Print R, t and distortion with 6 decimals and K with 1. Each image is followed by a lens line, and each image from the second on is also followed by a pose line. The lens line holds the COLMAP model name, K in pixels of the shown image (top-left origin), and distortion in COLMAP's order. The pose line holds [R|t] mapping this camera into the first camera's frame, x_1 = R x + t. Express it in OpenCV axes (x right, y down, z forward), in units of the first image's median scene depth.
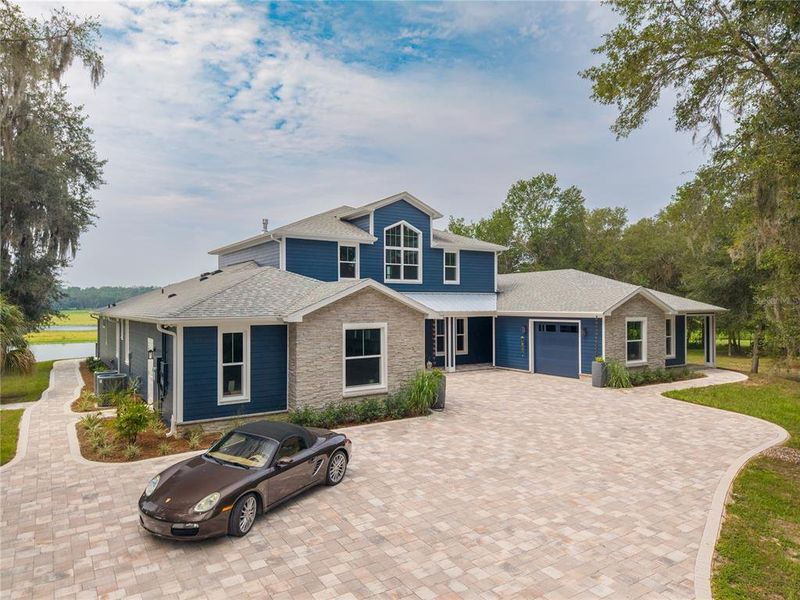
lens RADIAL K [[538.6, 0, 399.8], [0, 538.6, 302.2], [0, 0, 1]] dist [0.000610, -0.000985]
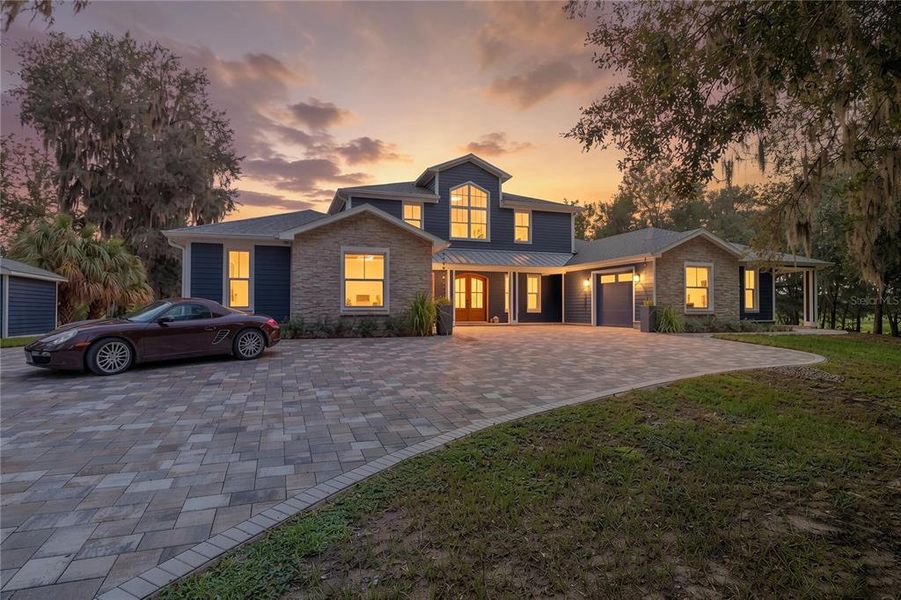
lens RADIAL K [[486.3, 0, 449.9], [0, 486.3, 300.3], [0, 0, 1]] dist [0.000909, 0.000356]
pose [[0.973323, -0.004334, -0.229396, 0.196797], [0.002033, 0.999945, -0.010266, 0.095295], [0.229428, 0.009526, 0.973279, 0.069016]]
